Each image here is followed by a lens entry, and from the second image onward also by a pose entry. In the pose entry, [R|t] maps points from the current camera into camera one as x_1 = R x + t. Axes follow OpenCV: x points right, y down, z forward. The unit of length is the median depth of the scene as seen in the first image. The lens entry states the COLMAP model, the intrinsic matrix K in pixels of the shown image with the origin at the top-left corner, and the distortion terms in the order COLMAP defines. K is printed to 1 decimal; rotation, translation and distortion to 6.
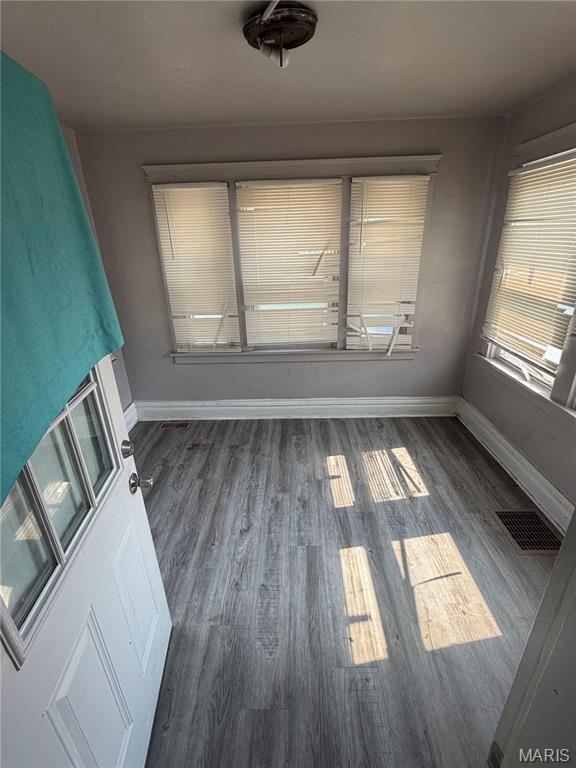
lens RADIAL K [[359.3, 0, 288.9], [0, 359.3, 385.2], [0, 0, 1]] dist [-0.015445, -0.000025]
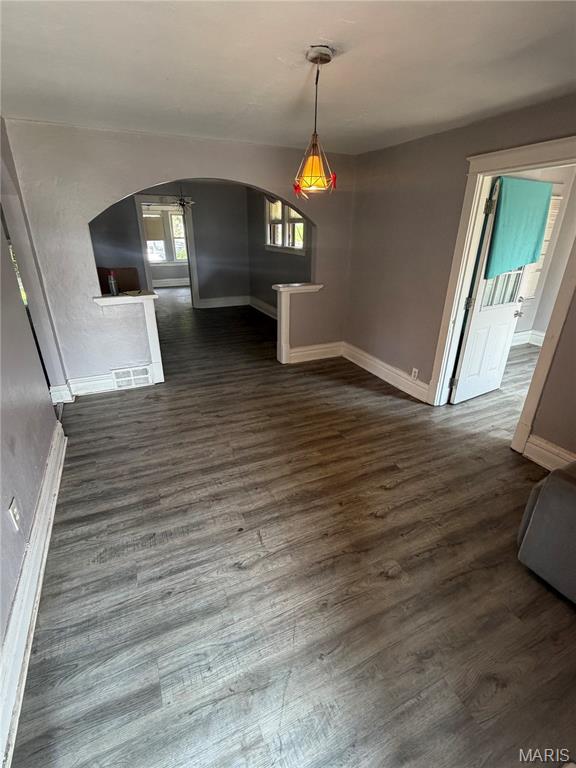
lens RADIAL K [[359.3, 0, 286.3], [0, 359.3, 386.2], [0, 0, 1]] dist [-0.015445, -0.000025]
pose [[0.433645, 0.394932, -0.809926, 1.545023], [-0.375029, 0.896391, 0.236298, 0.970339], [0.819332, 0.201276, 0.536826, -2.260142]]
